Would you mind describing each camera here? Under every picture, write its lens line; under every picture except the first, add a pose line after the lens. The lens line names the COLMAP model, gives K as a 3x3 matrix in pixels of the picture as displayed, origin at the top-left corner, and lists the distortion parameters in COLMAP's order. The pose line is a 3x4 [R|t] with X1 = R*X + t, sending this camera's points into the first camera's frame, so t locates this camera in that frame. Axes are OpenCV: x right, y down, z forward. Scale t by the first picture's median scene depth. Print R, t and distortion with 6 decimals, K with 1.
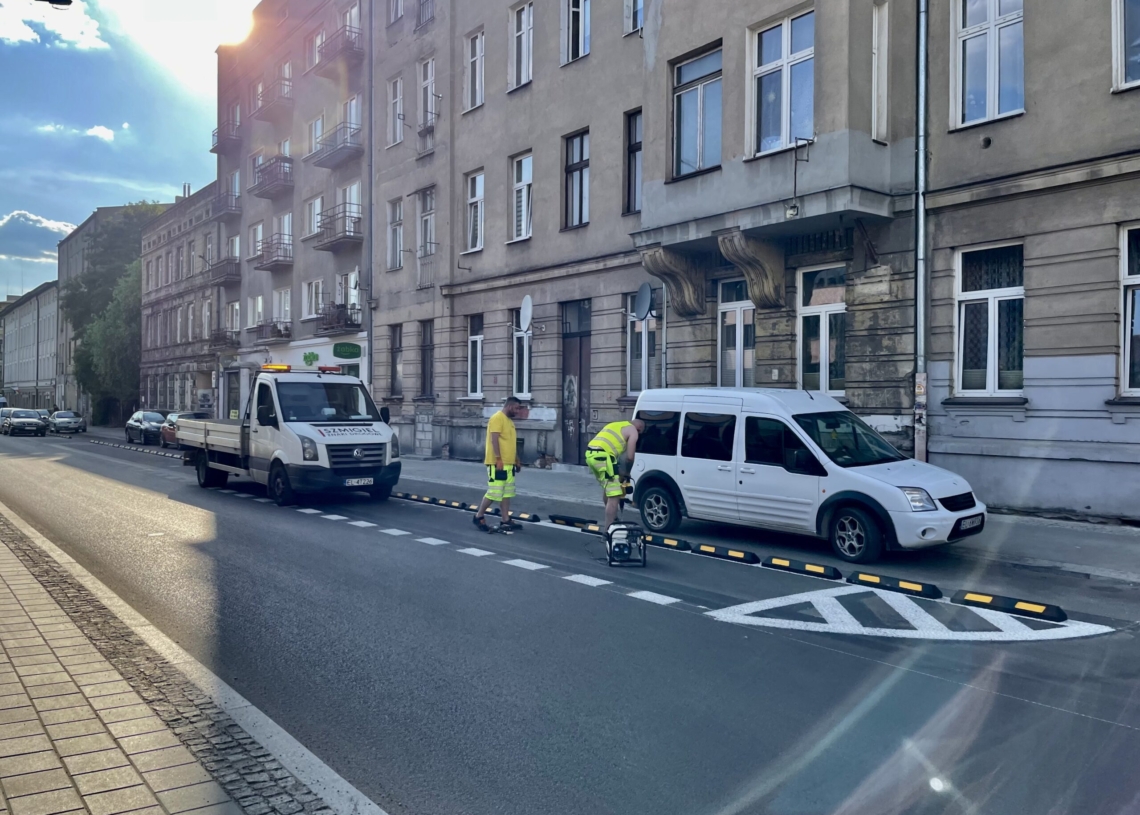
lens RADIAL K [[938.6, 0, 570.0], [0, 938.6, 407.5], [0, 0, 1]] dist [-0.072454, -0.001310]
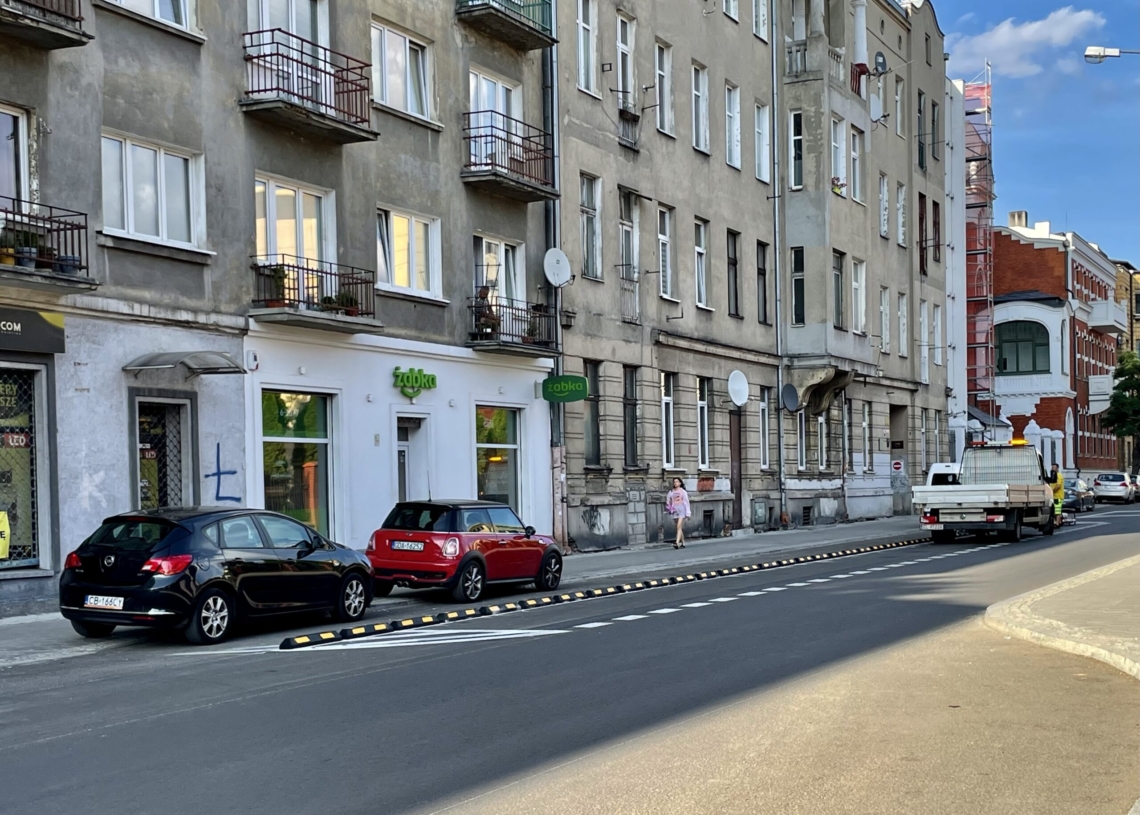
lens RADIAL K [[2079.3, 0, 570.0], [0, 2079.3, 407.5], [0, 0, 1]] dist [-0.030555, -0.106307]
pose [[-0.516857, 0.037474, 0.855251, -1.577399], [0.018712, 0.999297, -0.032477, -0.005955], [-0.855867, -0.000782, -0.517195, 1.929931]]
